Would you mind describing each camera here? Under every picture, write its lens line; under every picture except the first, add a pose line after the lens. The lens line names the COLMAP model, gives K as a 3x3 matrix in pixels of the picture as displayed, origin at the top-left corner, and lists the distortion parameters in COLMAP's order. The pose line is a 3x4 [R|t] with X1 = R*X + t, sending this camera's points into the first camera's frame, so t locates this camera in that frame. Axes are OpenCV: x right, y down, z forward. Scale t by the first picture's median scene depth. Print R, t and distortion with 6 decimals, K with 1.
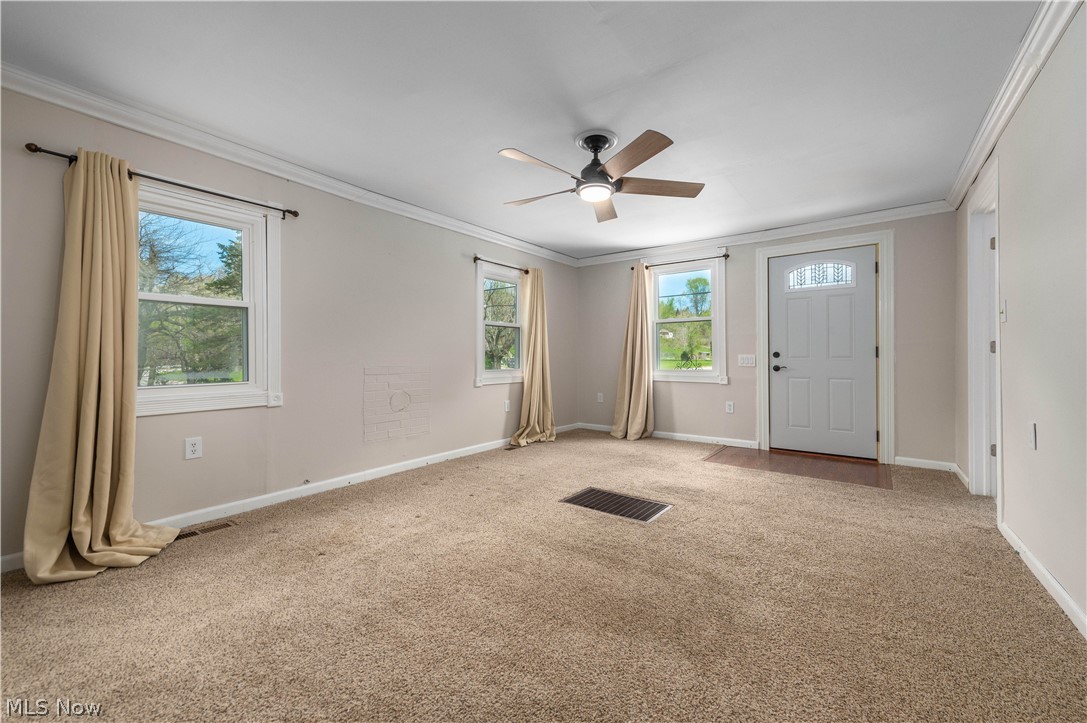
lens RADIAL K [[431.9, 0, 549.2], [0, 431.9, 353.3], [0, 0, 1]] dist [0.014631, -0.000036]
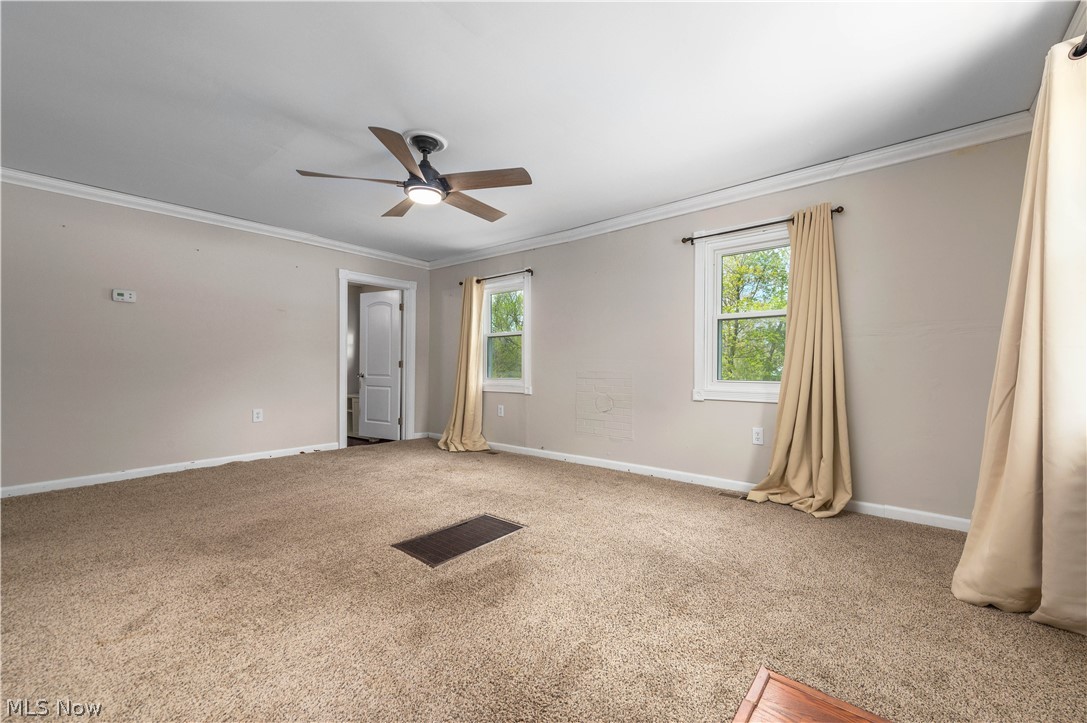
lens RADIAL K [[431.9, 0, 572.4], [0, 431.9, 373.2], [0, 0, 1]] dist [0.014631, -0.000036]
pose [[-0.029019, 0.016076, -0.999450, 0.688460], [0.008683, 0.999837, 0.015830, 0.013571], [0.999541, -0.008219, -0.029154, 0.867900]]
